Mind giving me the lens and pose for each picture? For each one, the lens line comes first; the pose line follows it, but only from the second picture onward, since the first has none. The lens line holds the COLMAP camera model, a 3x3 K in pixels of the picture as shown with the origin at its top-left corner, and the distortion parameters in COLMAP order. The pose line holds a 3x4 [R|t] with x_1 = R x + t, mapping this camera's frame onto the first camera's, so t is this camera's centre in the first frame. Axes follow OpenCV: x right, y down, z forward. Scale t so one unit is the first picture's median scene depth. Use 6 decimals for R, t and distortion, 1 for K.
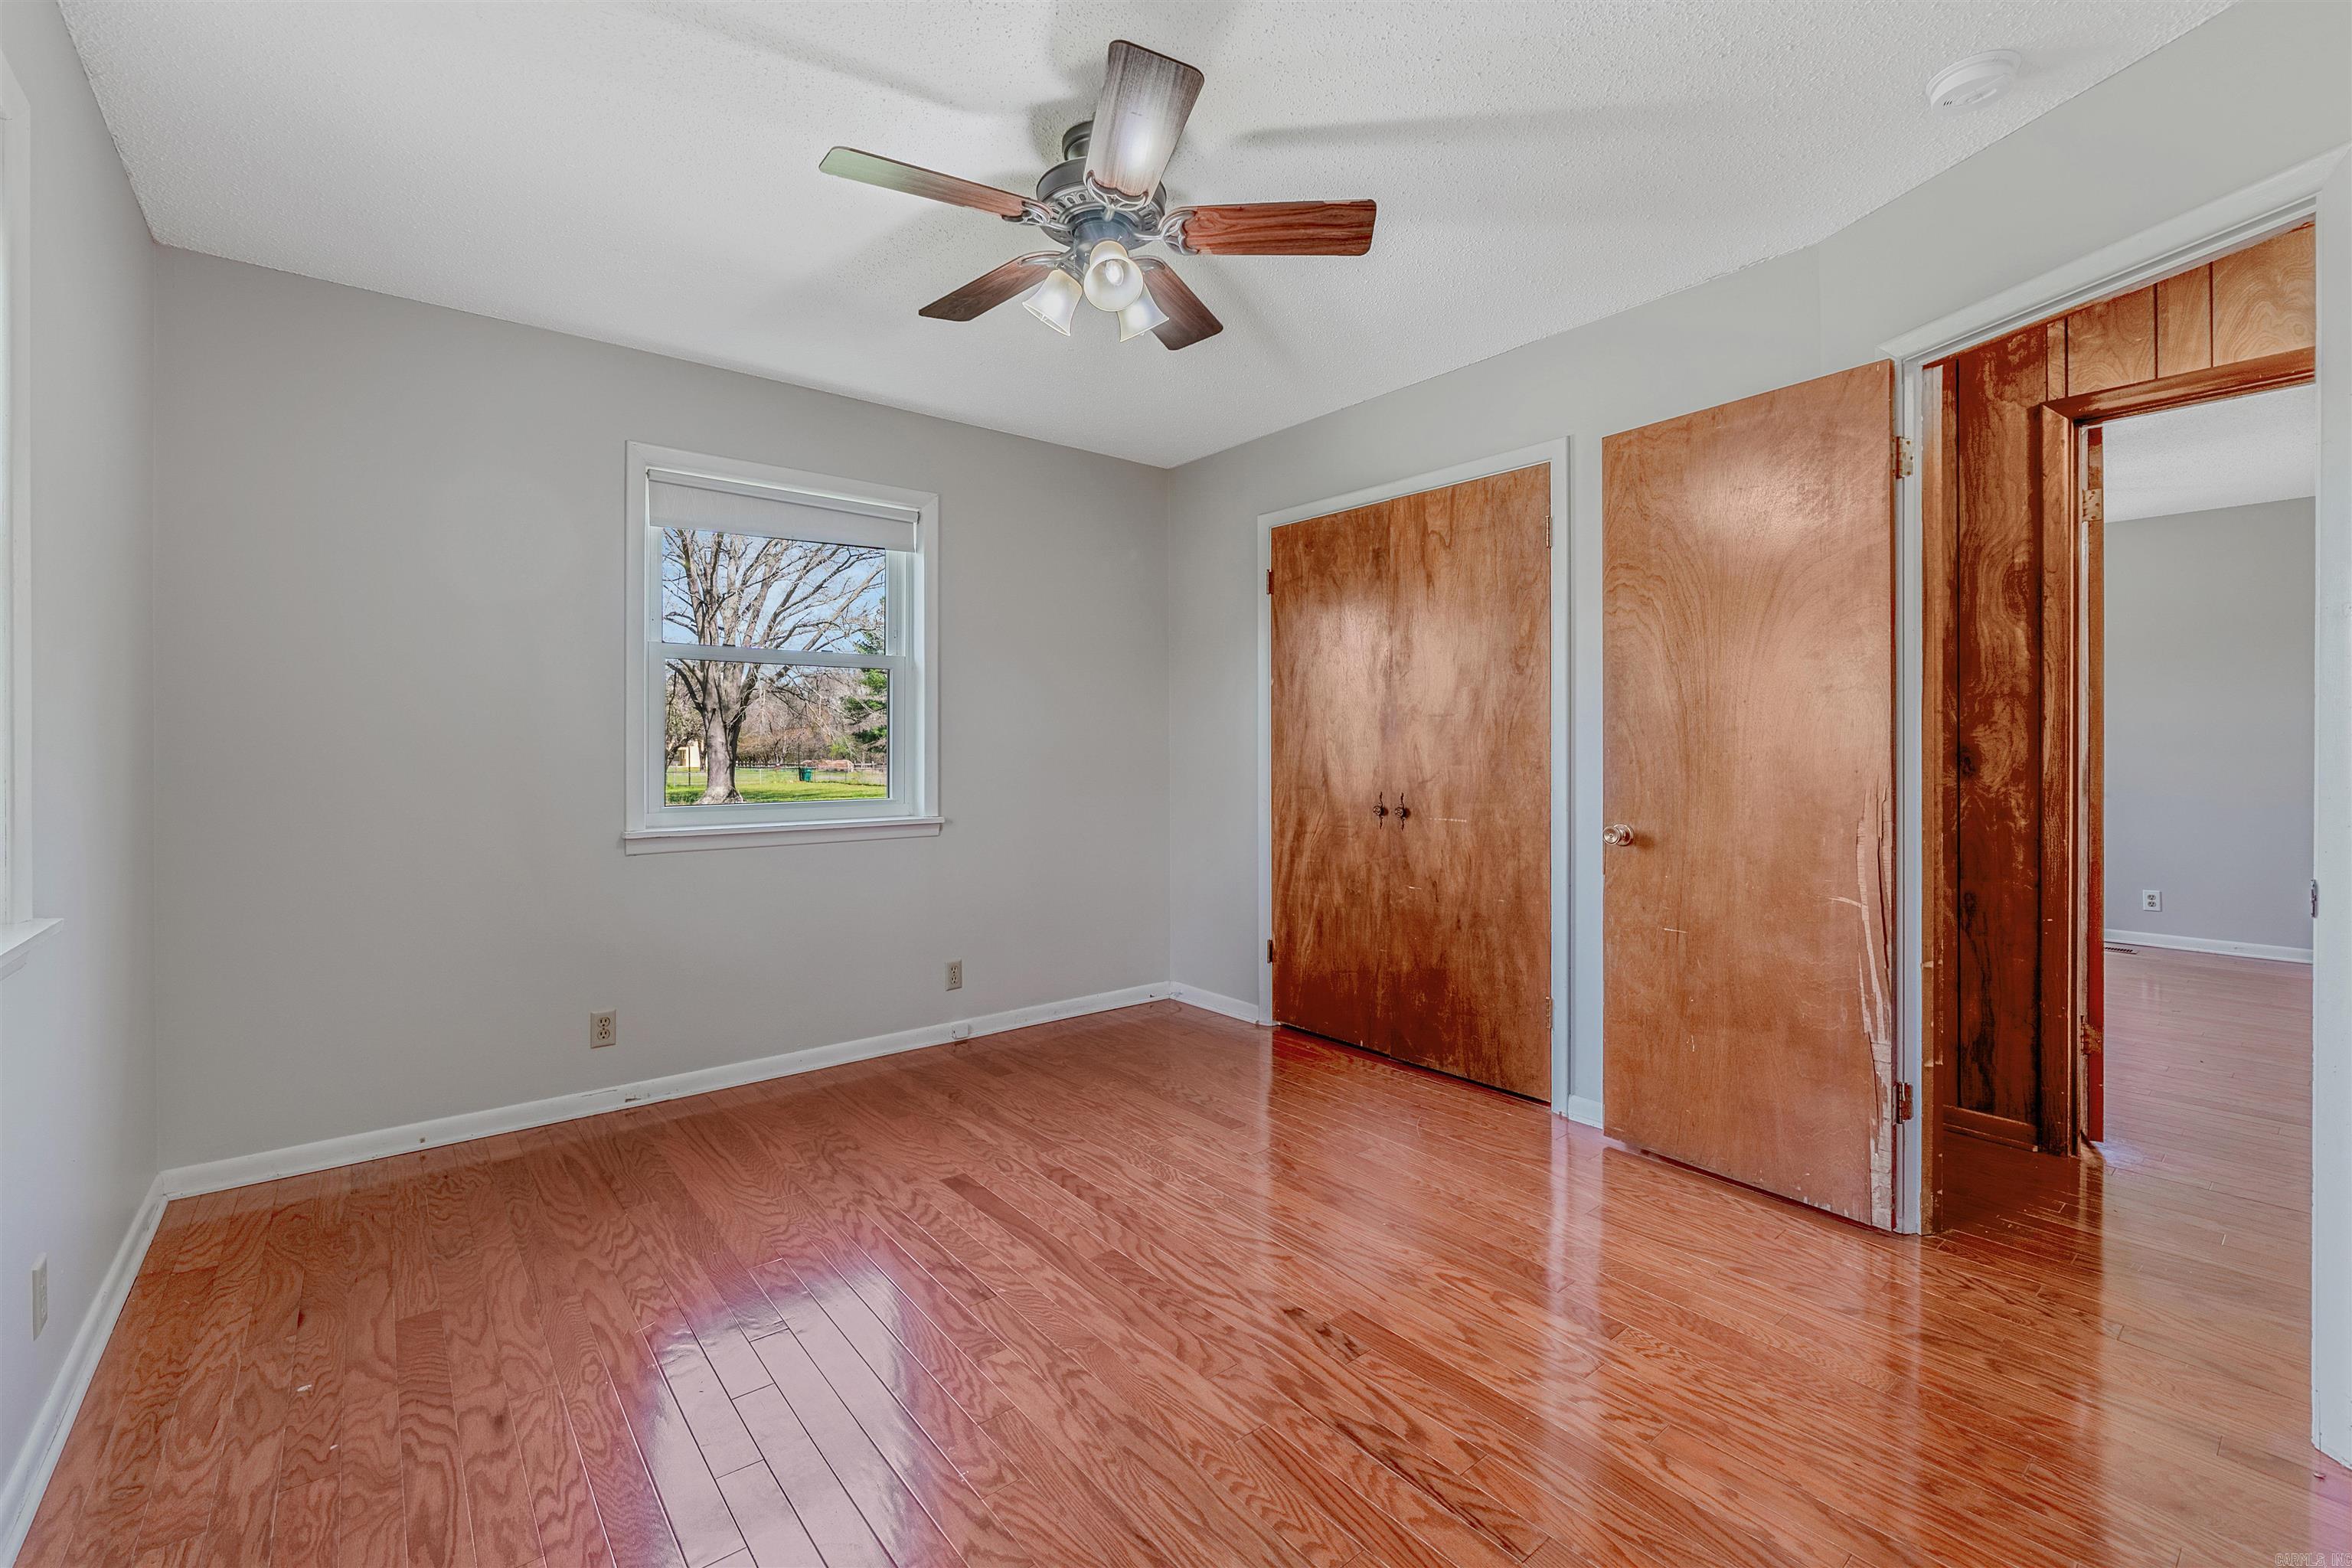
lens RADIAL K [[993.0, 0, 1165.0], [0, 993.0, 737.2], [0, 0, 1]] dist [-0.009616, -0.001161]
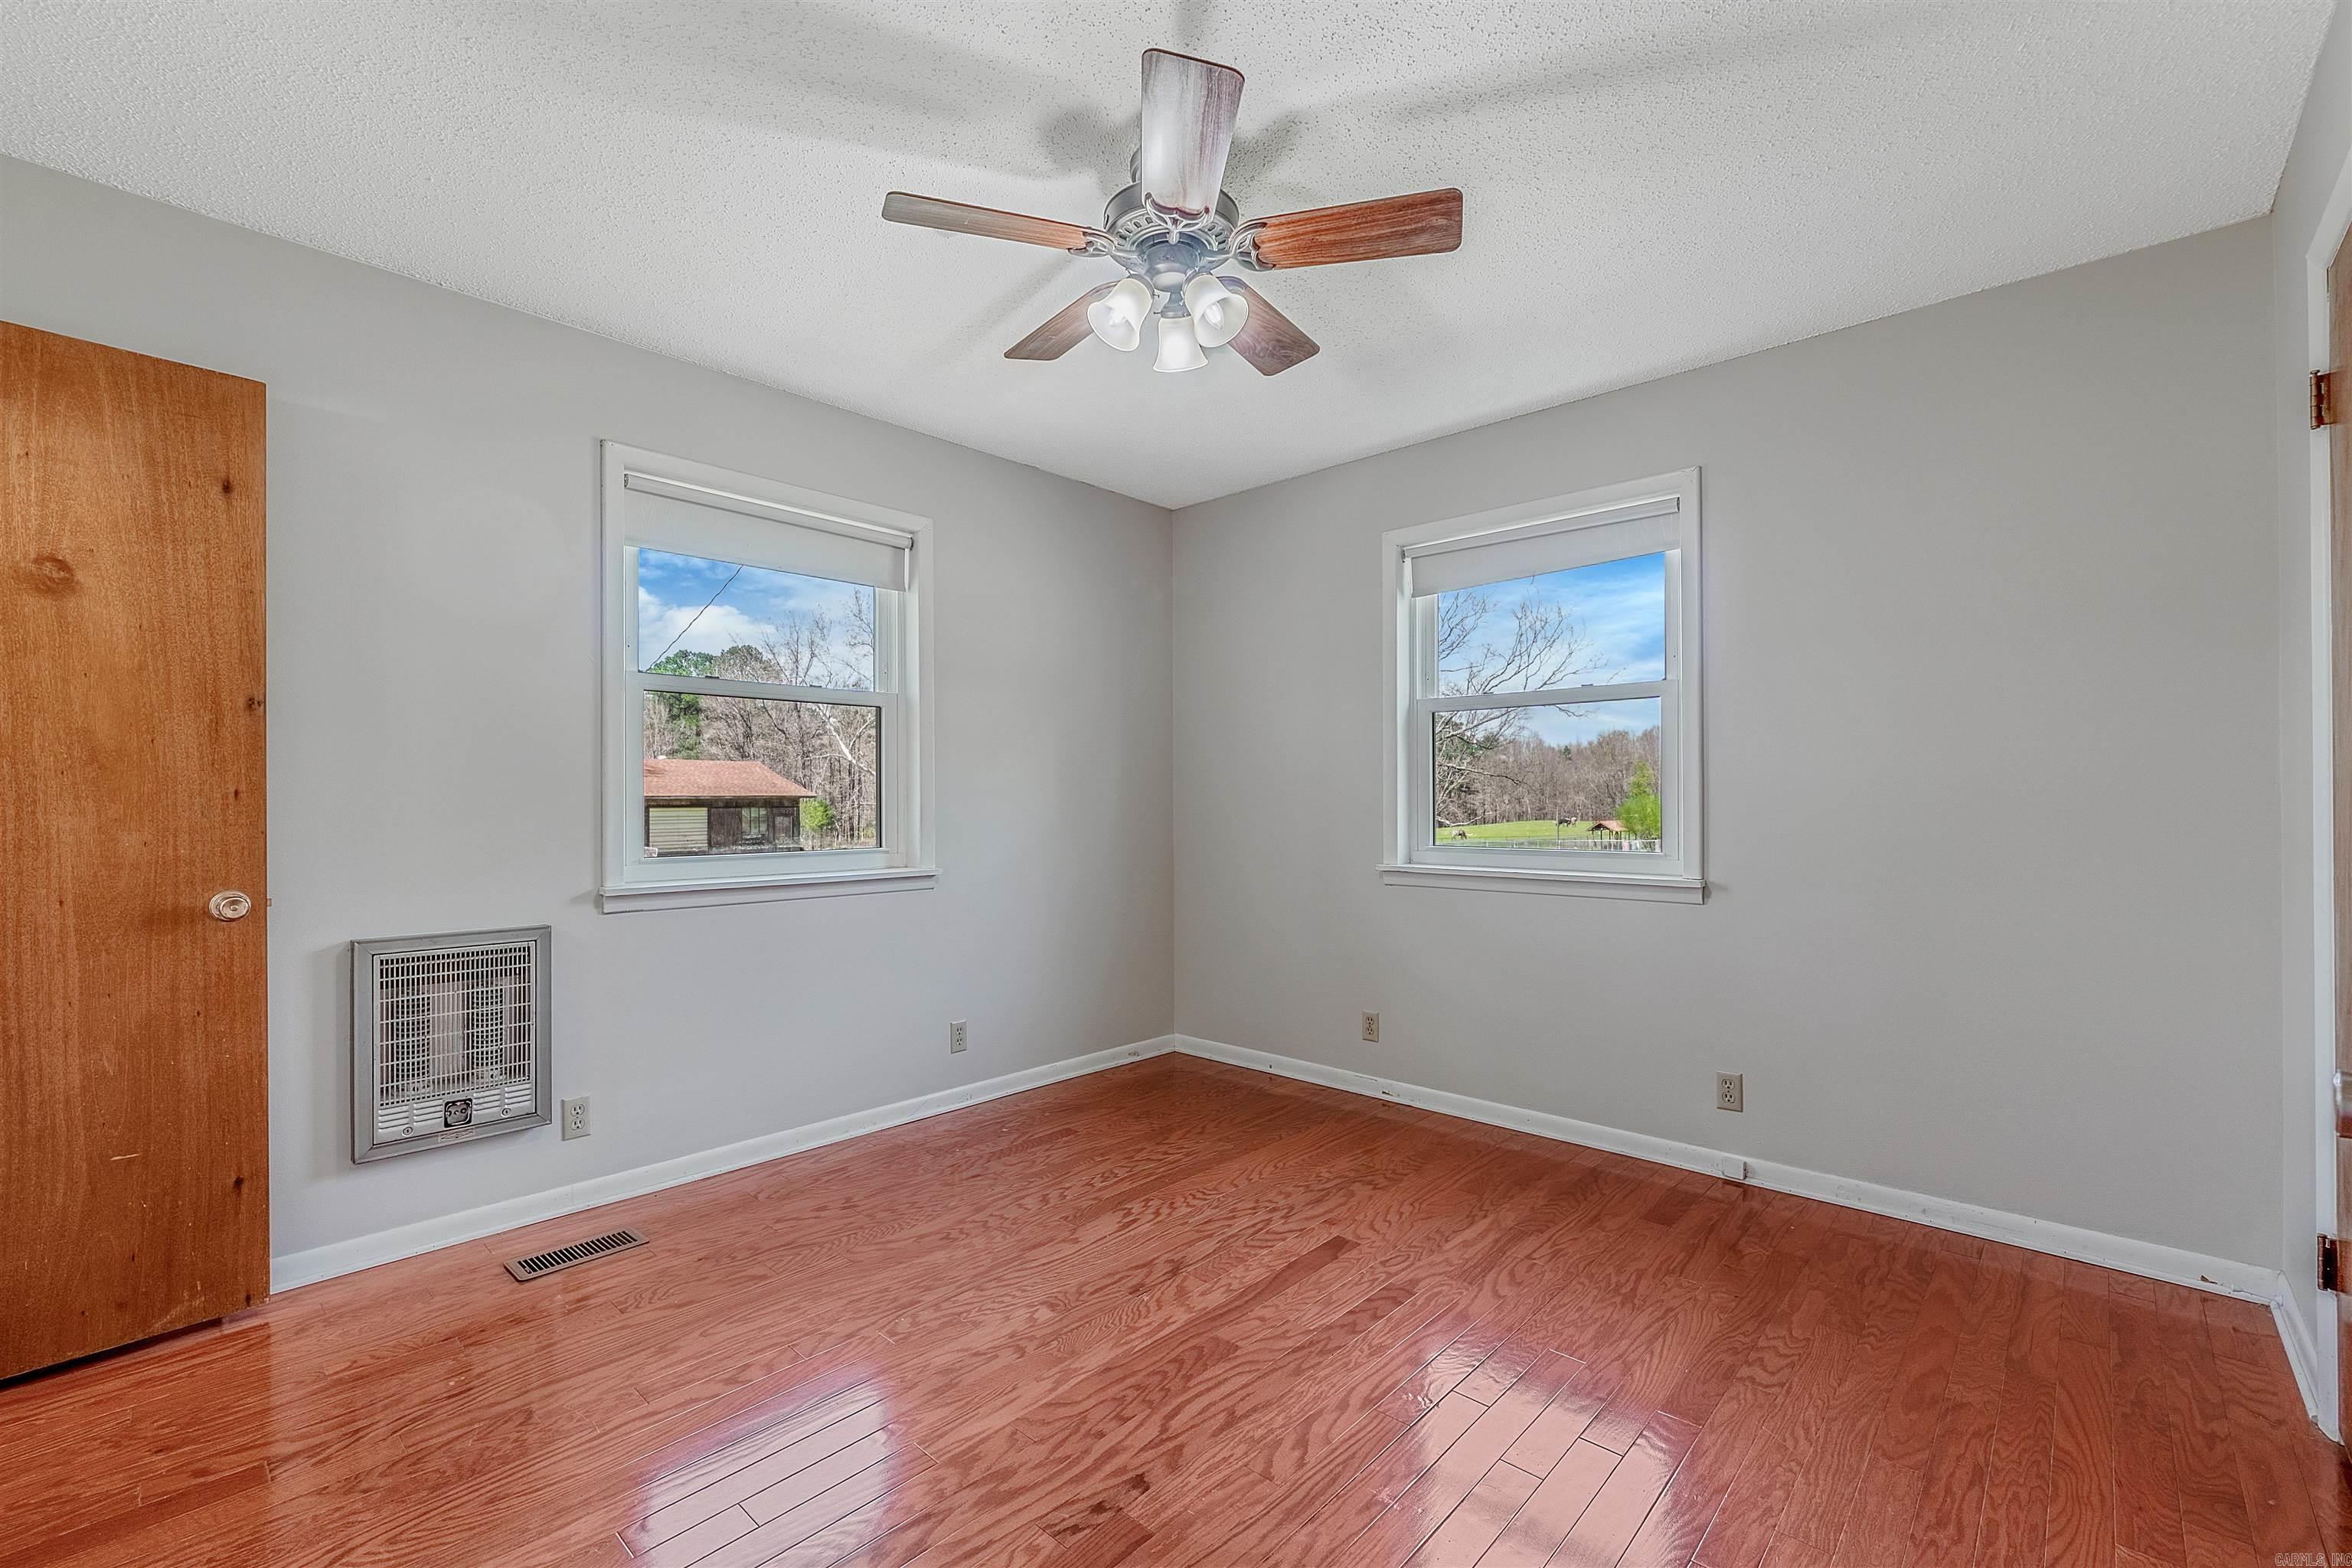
lens RADIAL K [[993.0, 0, 1162.6], [0, 993.0, 799.6], [0, 0, 1]] dist [-0.009616, -0.001161]
pose [[0.140030, 0.004931, -0.990135, 0.759439], [0.009696, 0.999933, 0.006351, 0.008319], [0.990100, -0.010490, 0.139973, 0.734653]]
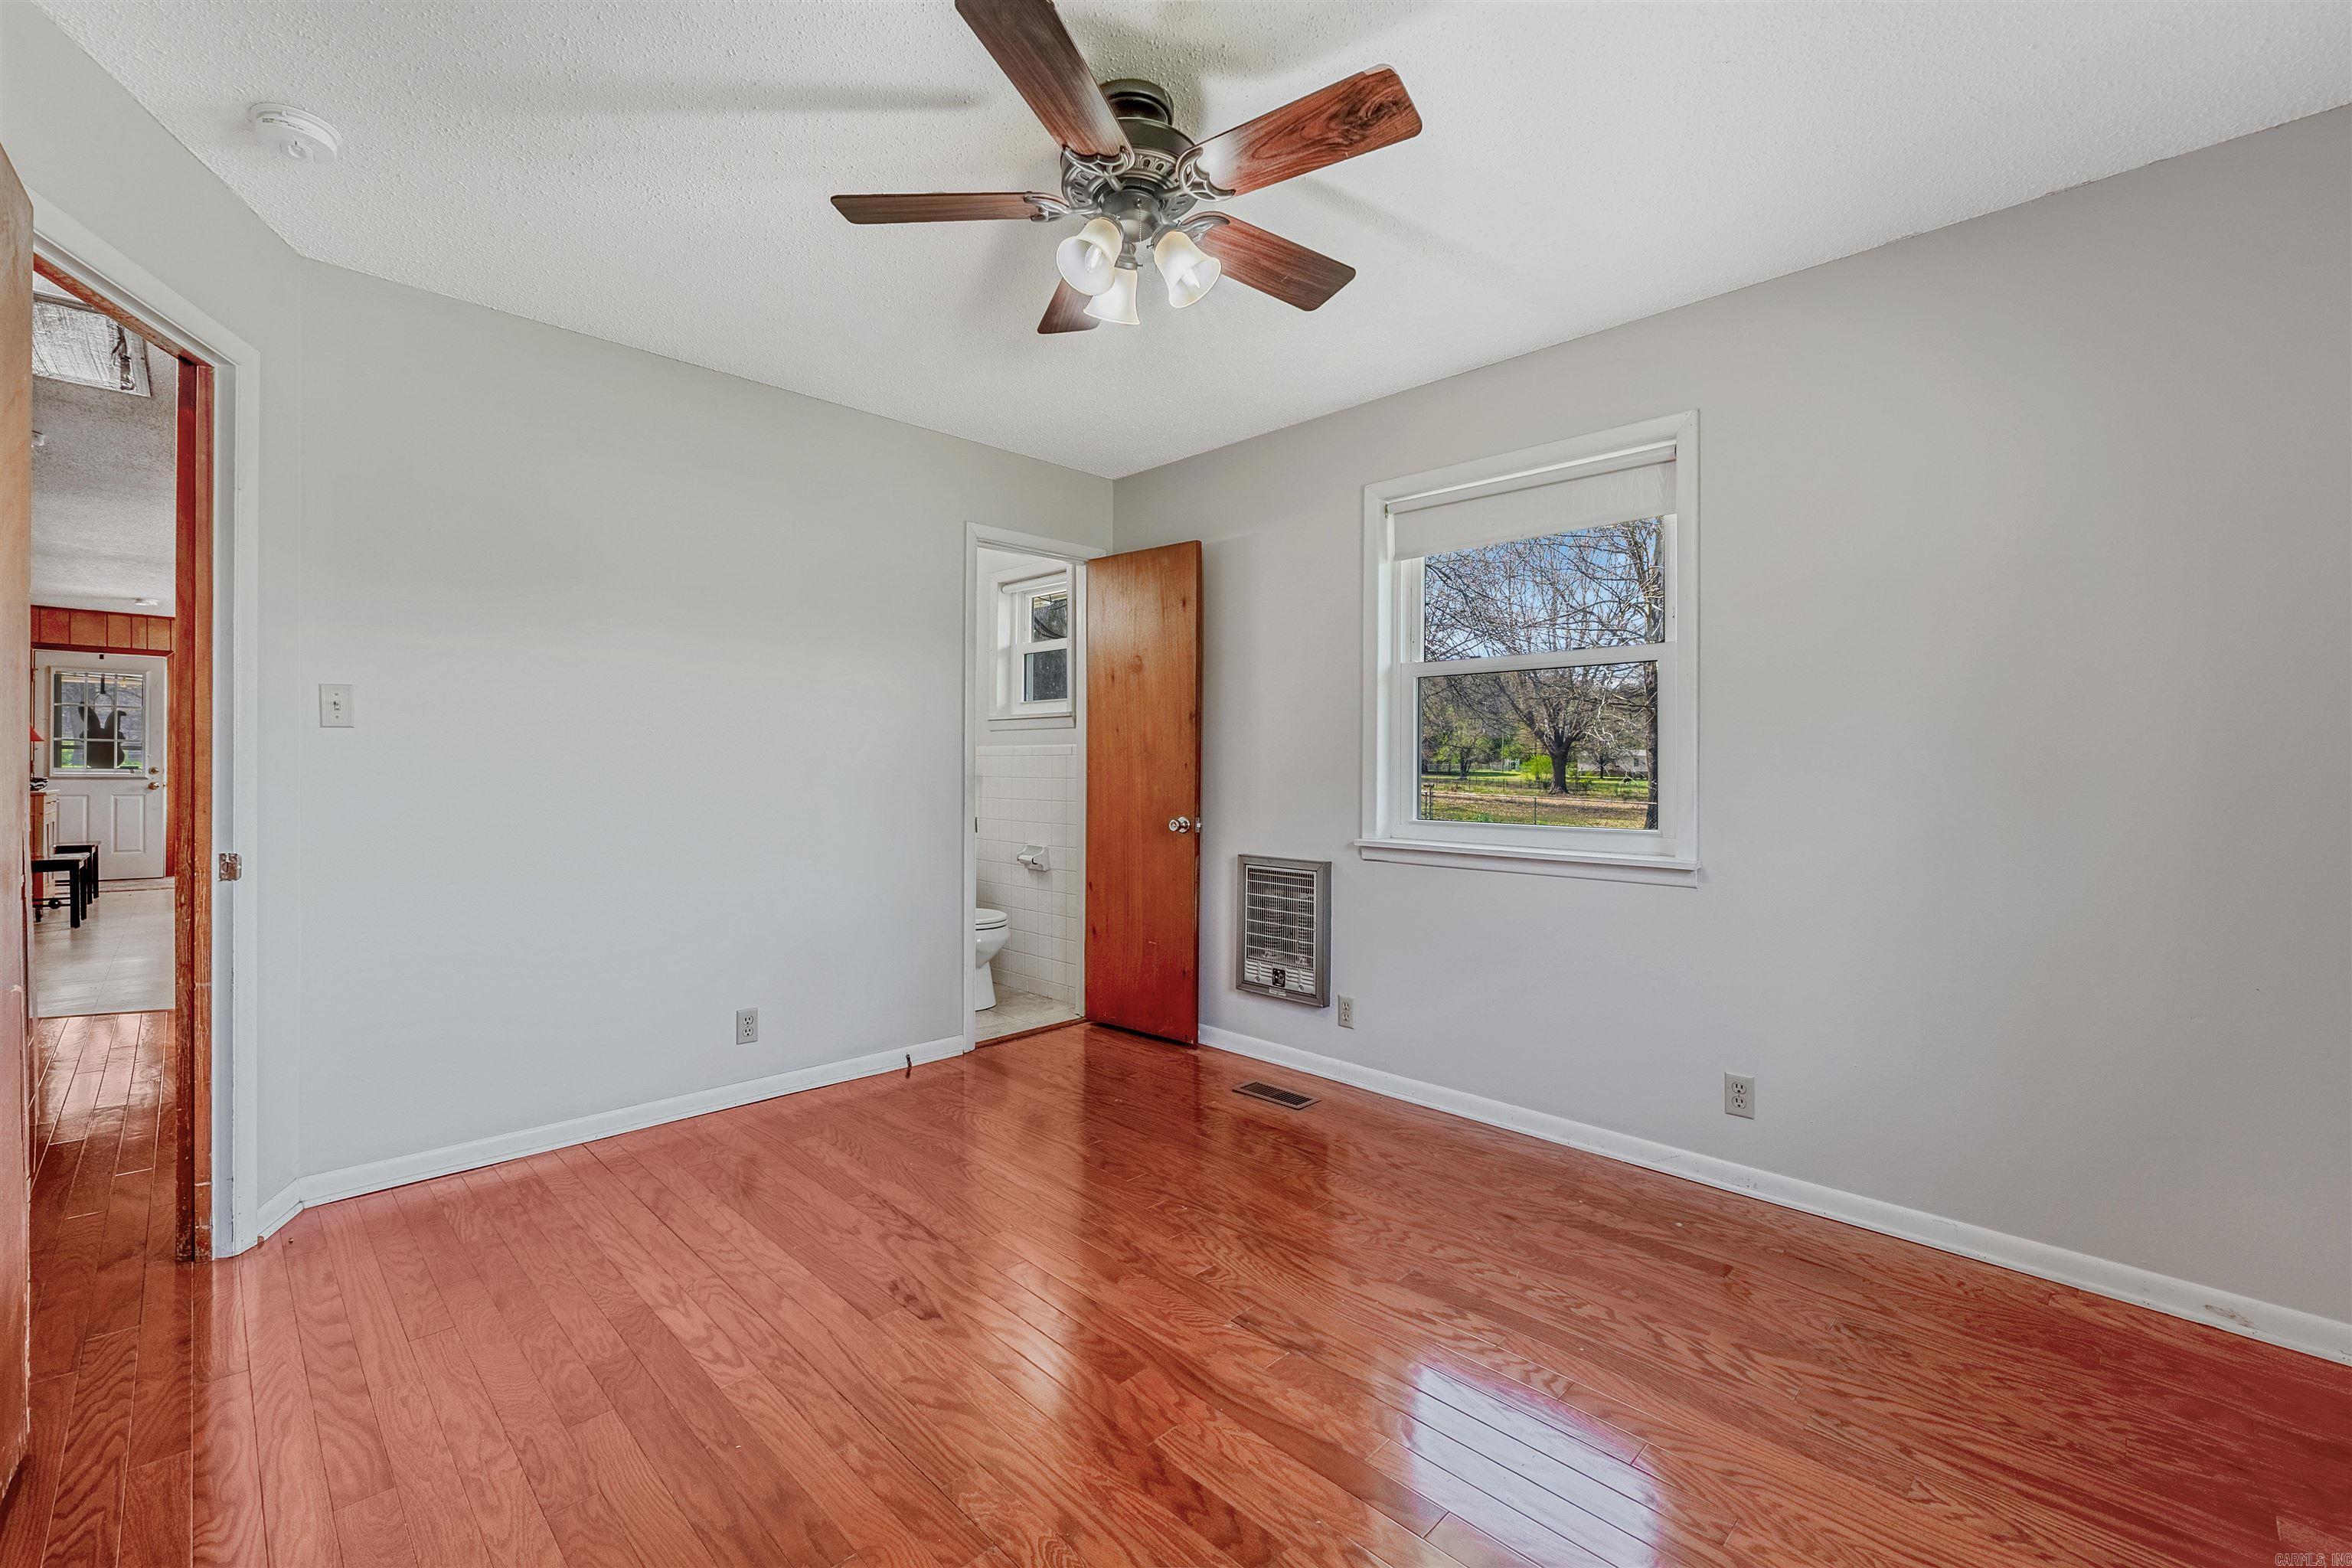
lens RADIAL K [[993.0, 0, 1166.9], [0, 993.0, 777.7], [0, 0, 1]] dist [-0.009616, -0.001161]
pose [[-0.994944, -0.003749, -0.100366, -0.005913], [-0.003789, 0.999993, 0.000207, 0.021693], [0.100364, 0.000586, -0.994951, 1.643598]]
